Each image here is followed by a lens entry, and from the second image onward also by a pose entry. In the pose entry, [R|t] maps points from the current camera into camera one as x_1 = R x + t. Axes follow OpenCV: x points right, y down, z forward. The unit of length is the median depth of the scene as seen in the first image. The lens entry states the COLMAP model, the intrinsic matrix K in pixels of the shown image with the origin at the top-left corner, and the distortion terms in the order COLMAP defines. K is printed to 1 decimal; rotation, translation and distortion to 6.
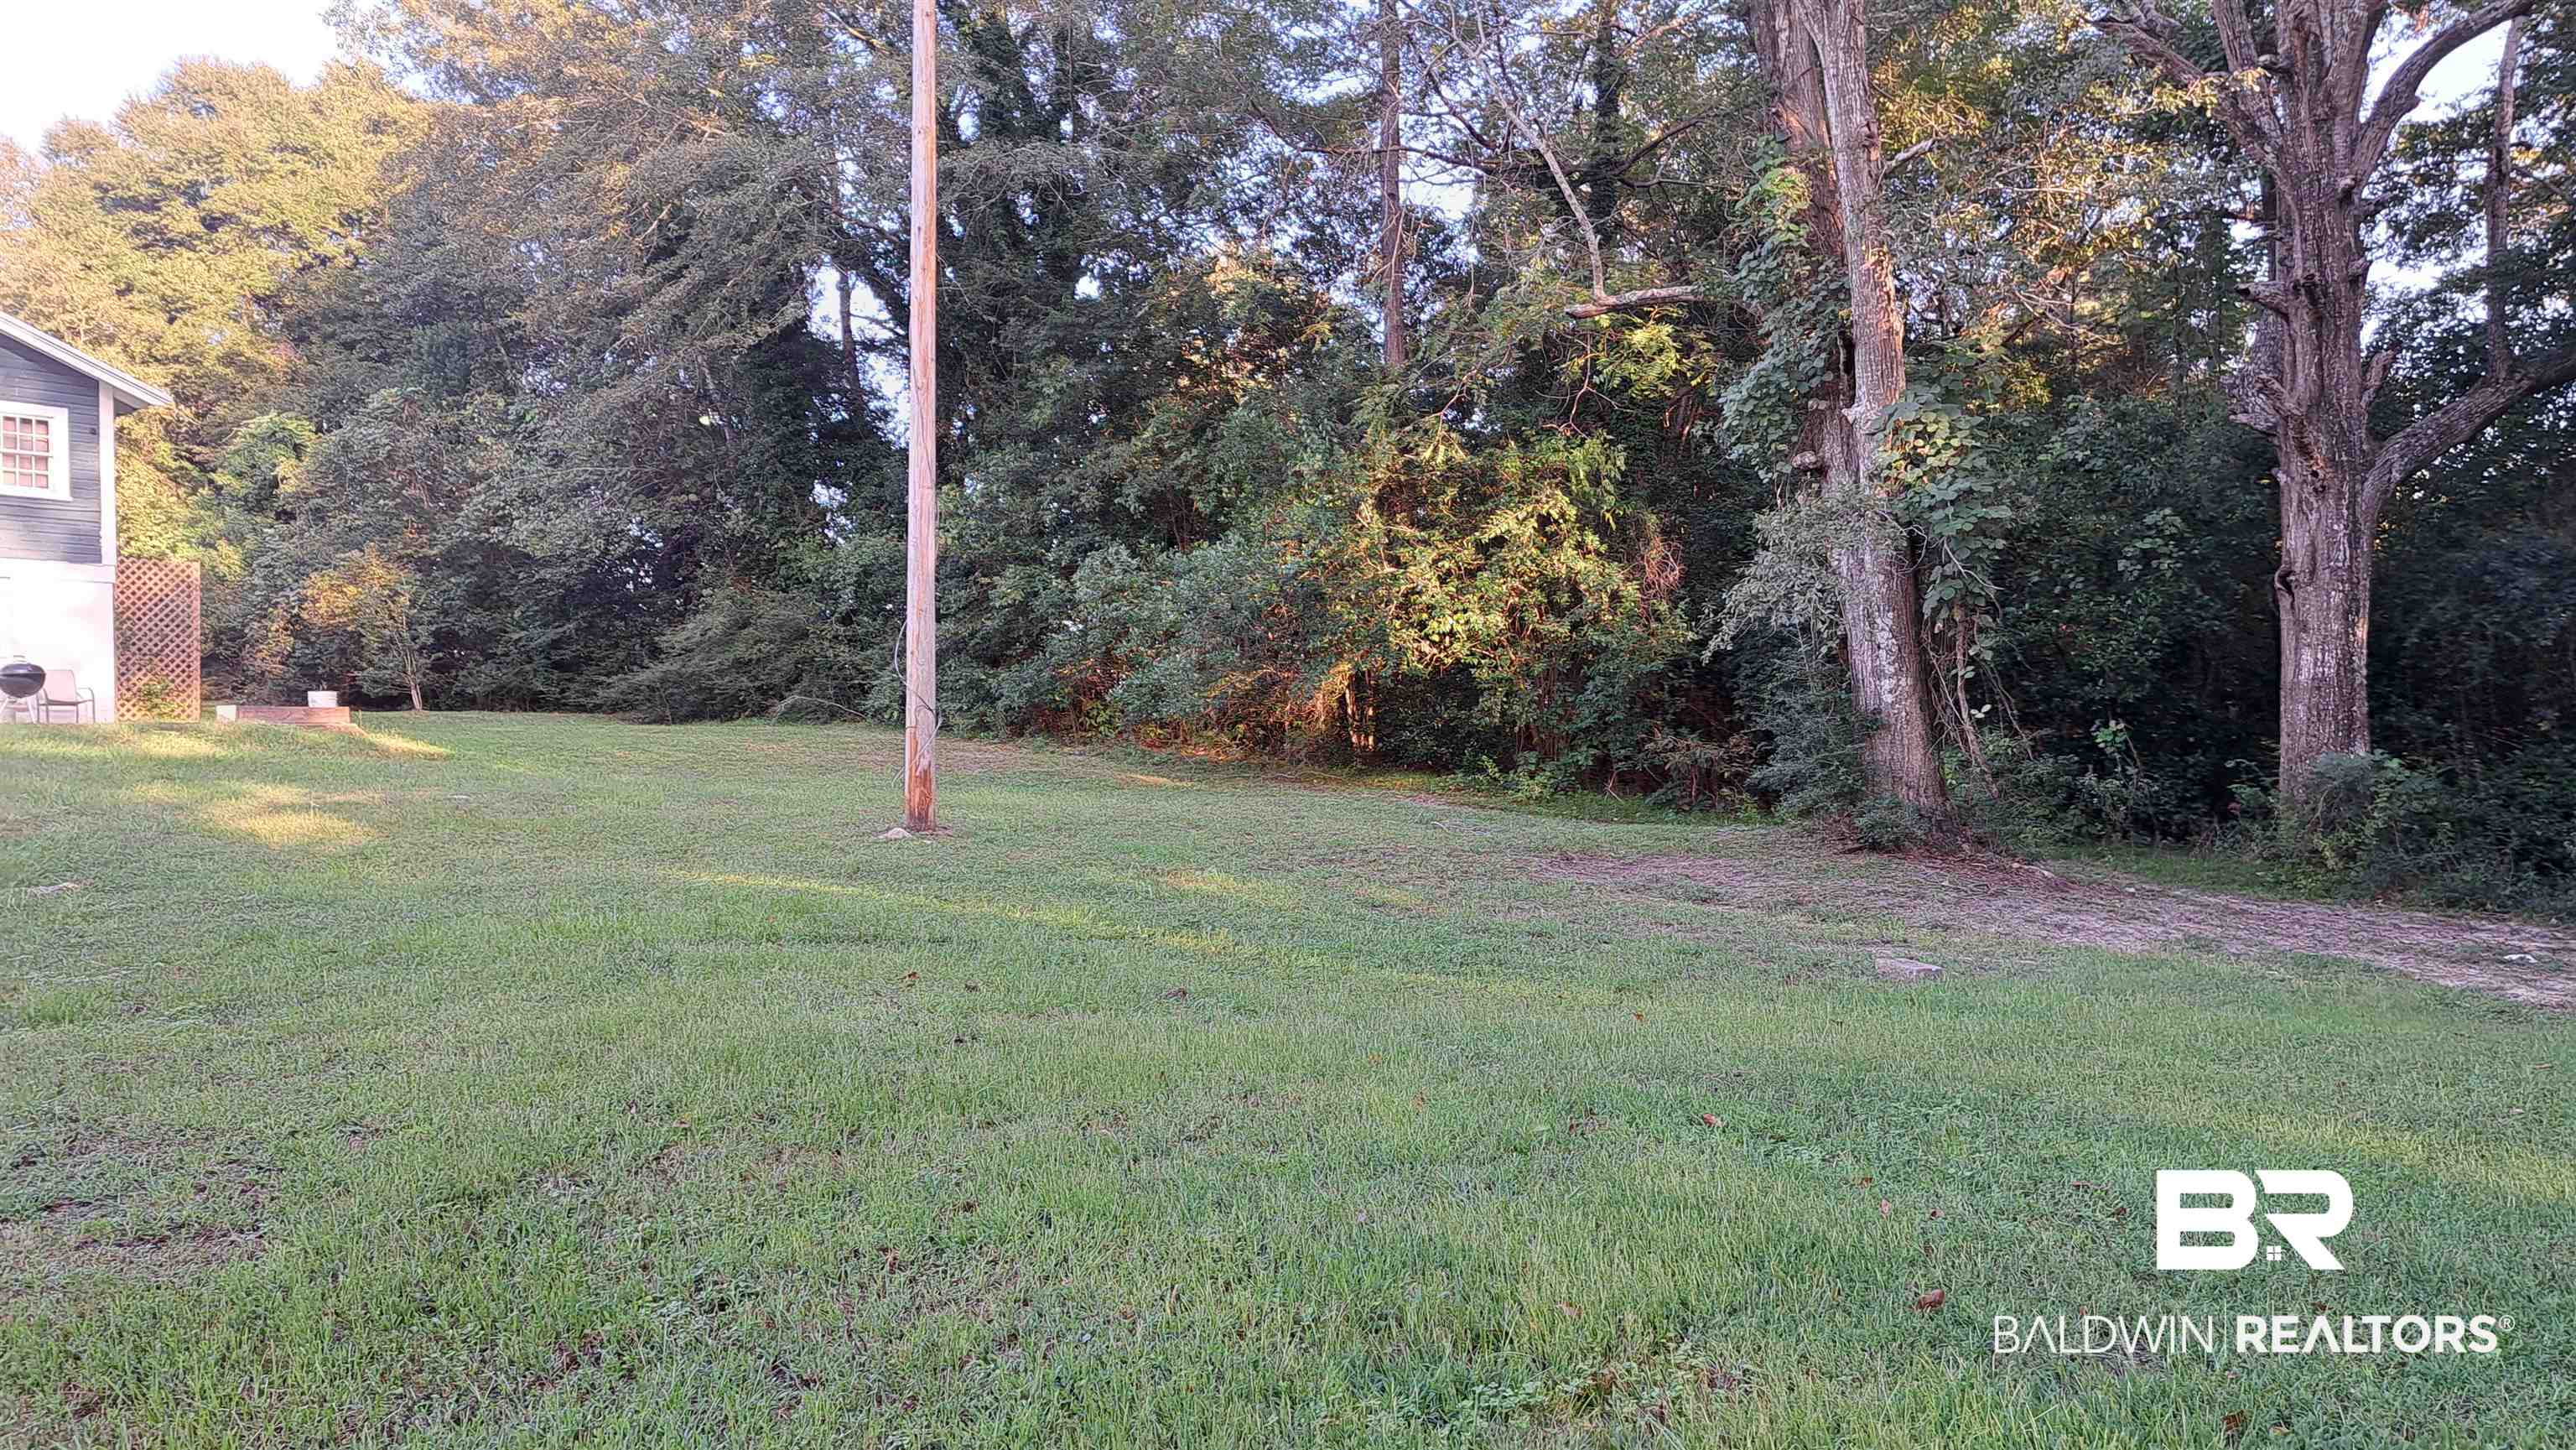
lens RADIAL K [[1898.8, 0, 1274.4], [0, 1898.8, 777.4], [0, 0, 1]] dist [0.094383, -0.052341]
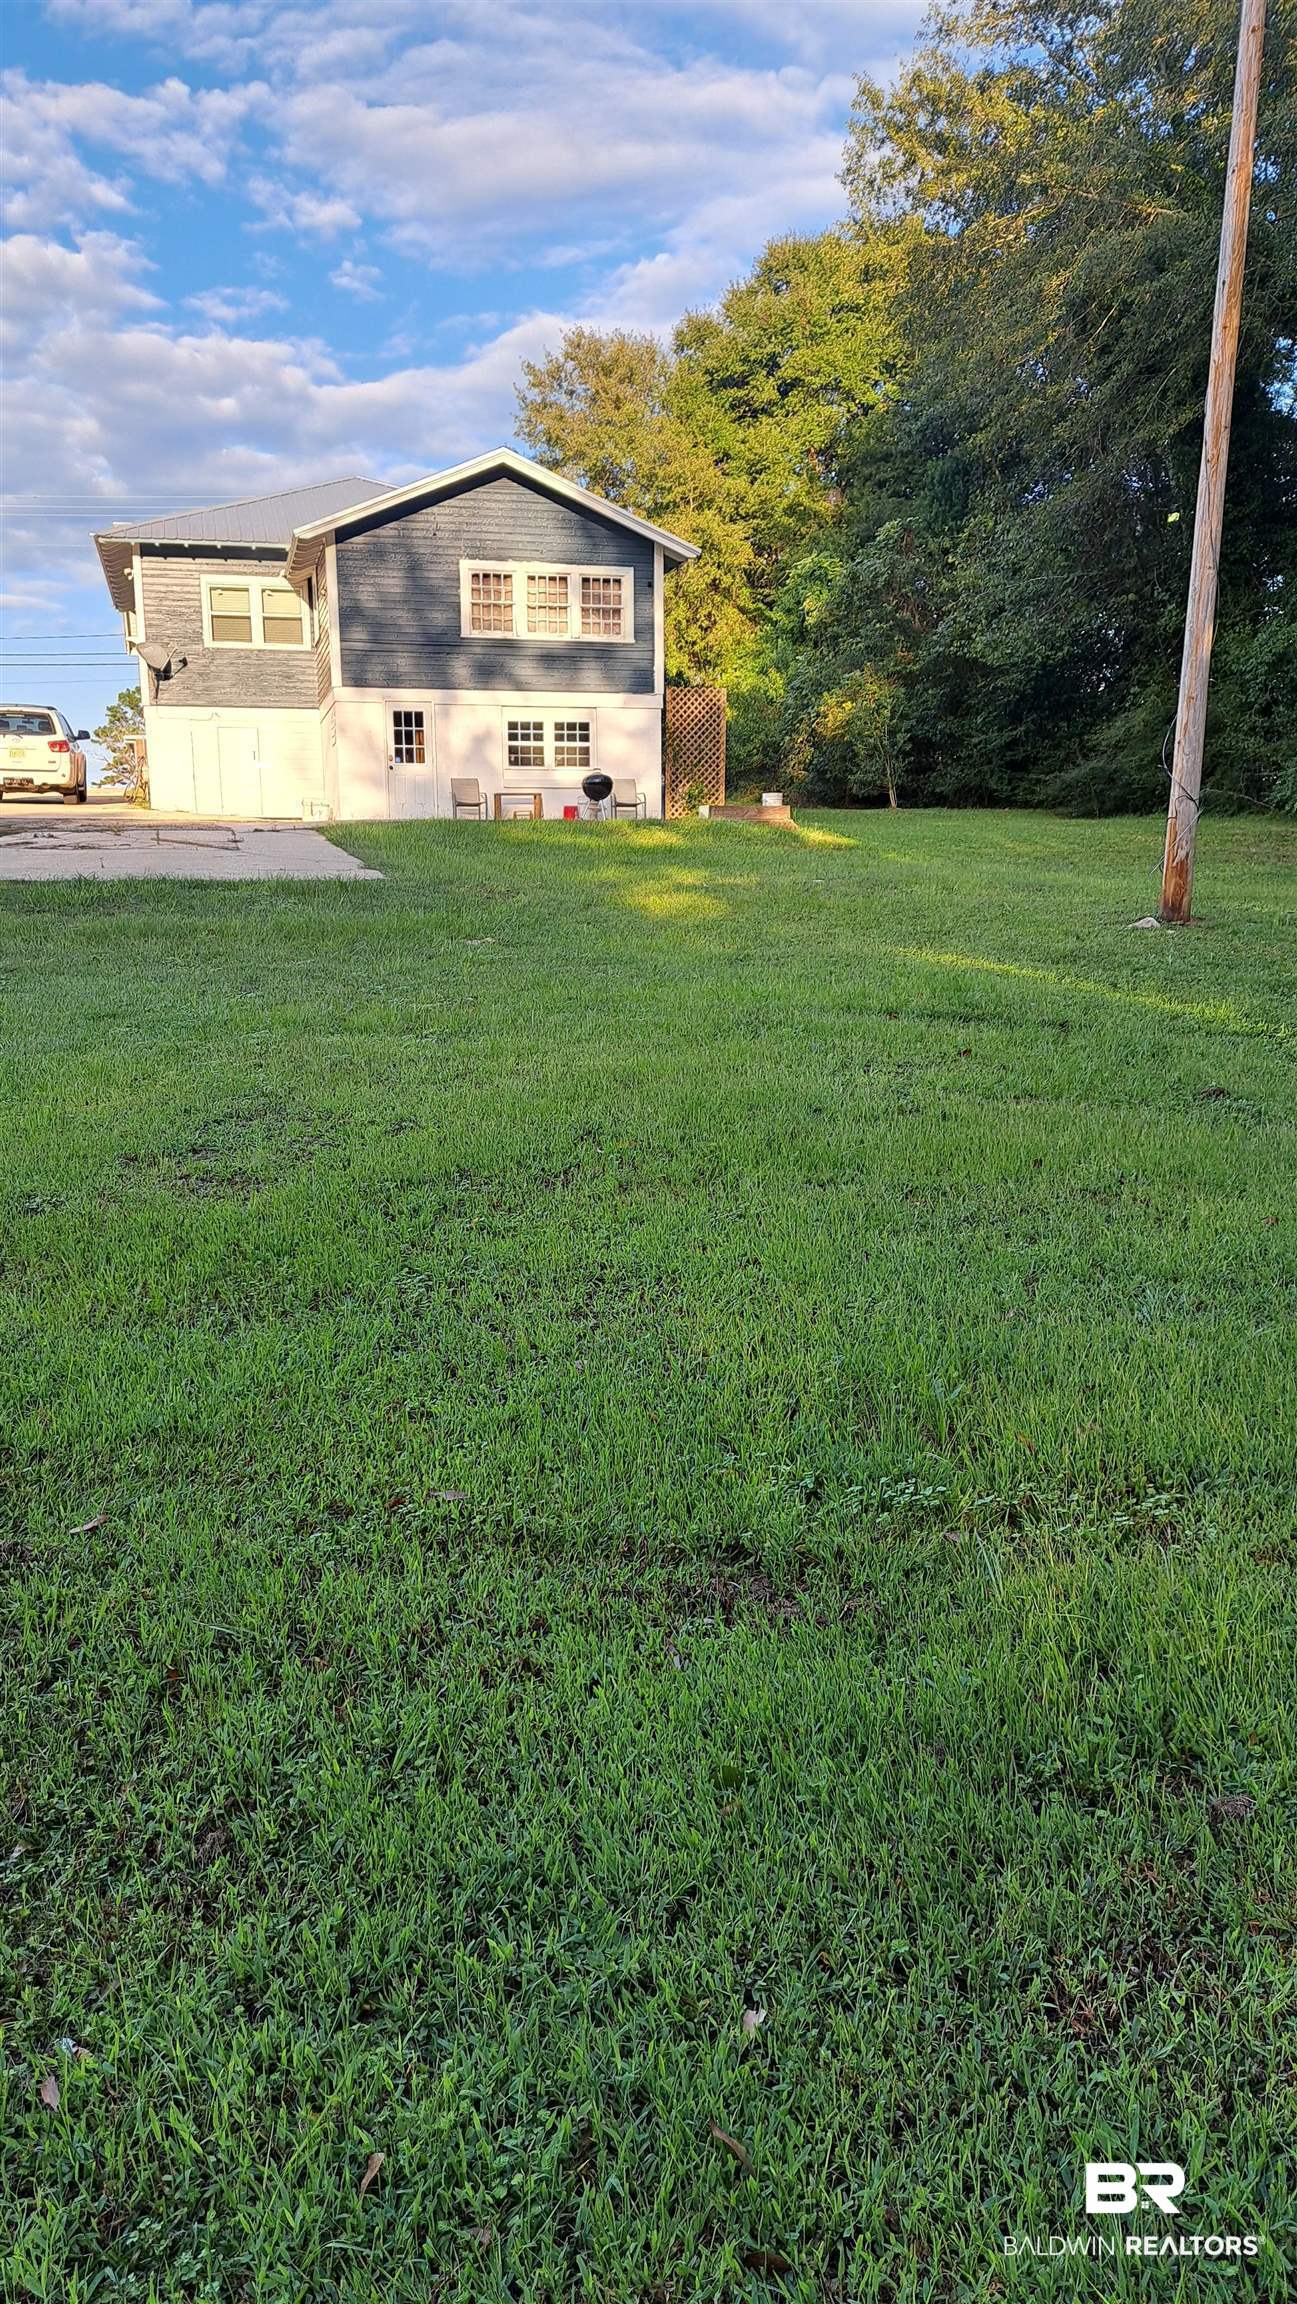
lens RADIAL K [[1698.2, 0, 627.7], [0, 1698.2, 1195.6], [0, 0, 1]] dist [0.094383, -0.052341]
pose [[0.815864, 0.123953, -0.564802, 0.046156], [-0.016006, 0.981221, 0.192221, -0.000164], [0.578022, -0.147786, 0.802527, 0.019298]]
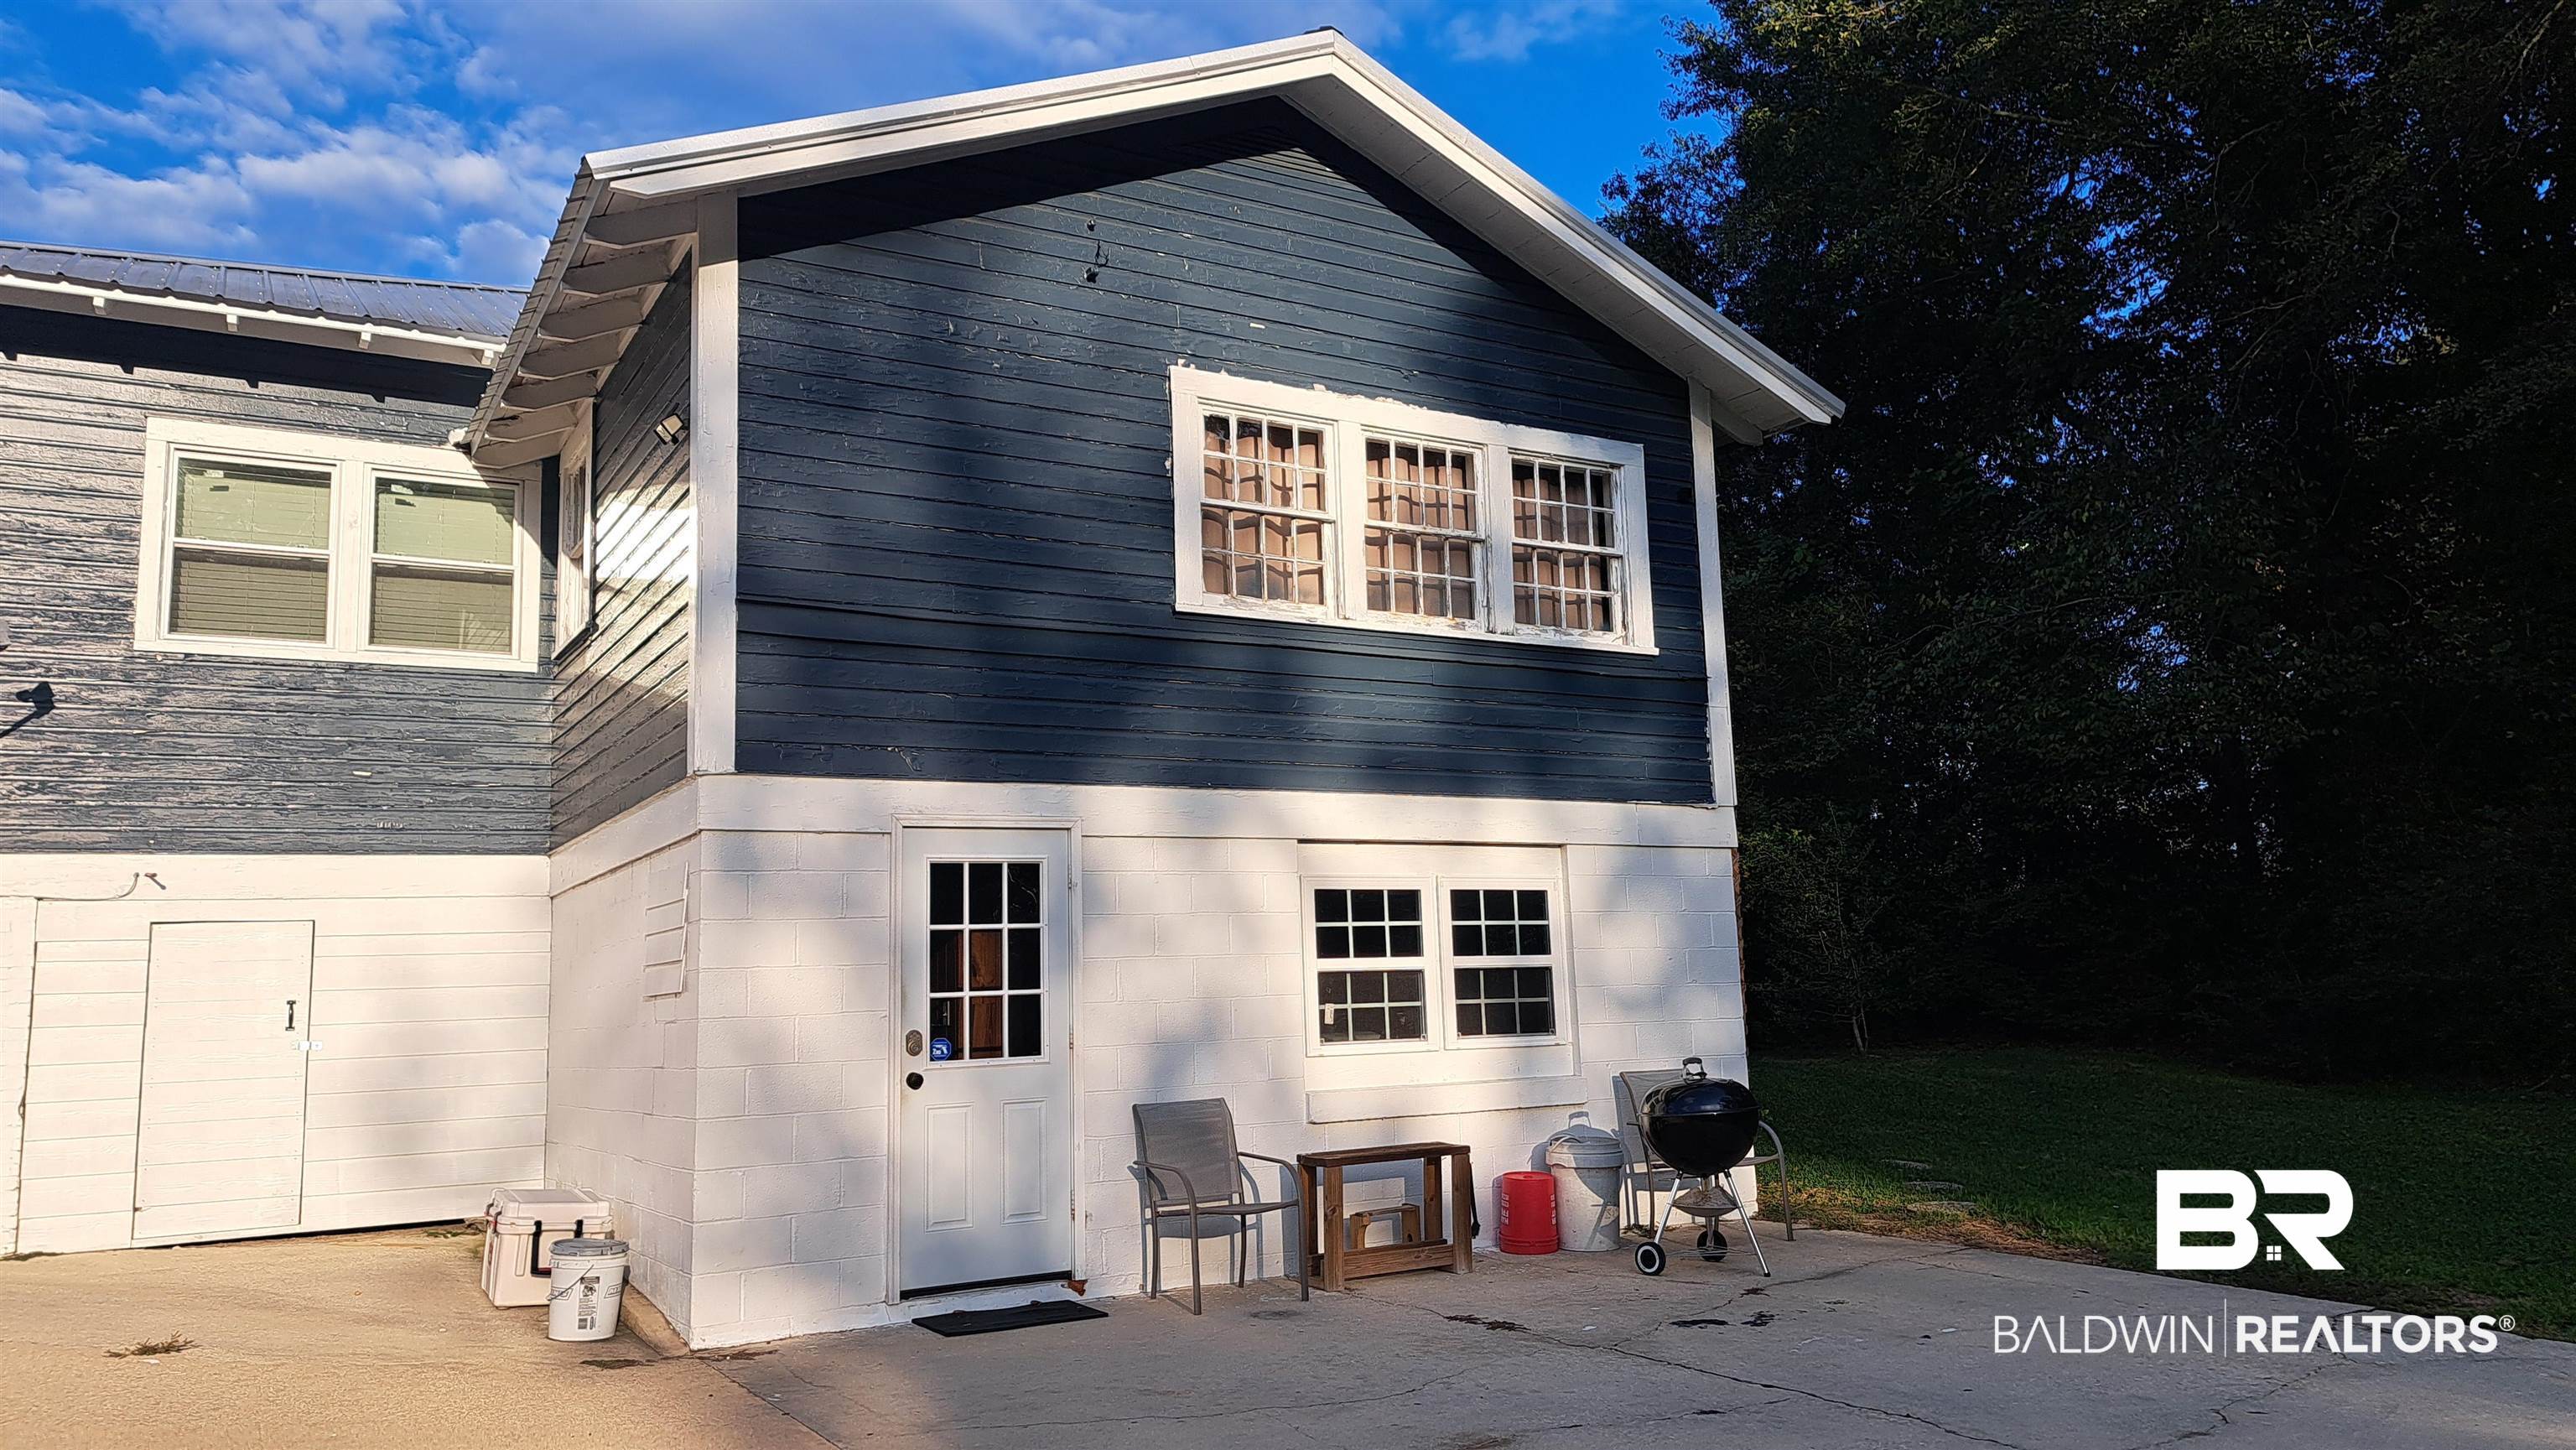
lens RADIAL K [[1898.8, 0, 1307.0], [0, 1898.8, 719.4], [0, 0, 1]] dist [0.094383, -0.052341]
pose [[0.951077, -0.052591, -0.304444, -0.394076], [0.008972, 0.989691, -0.142937, -0.048694], [0.308822, 0.133212, 0.941745, 0.411076]]
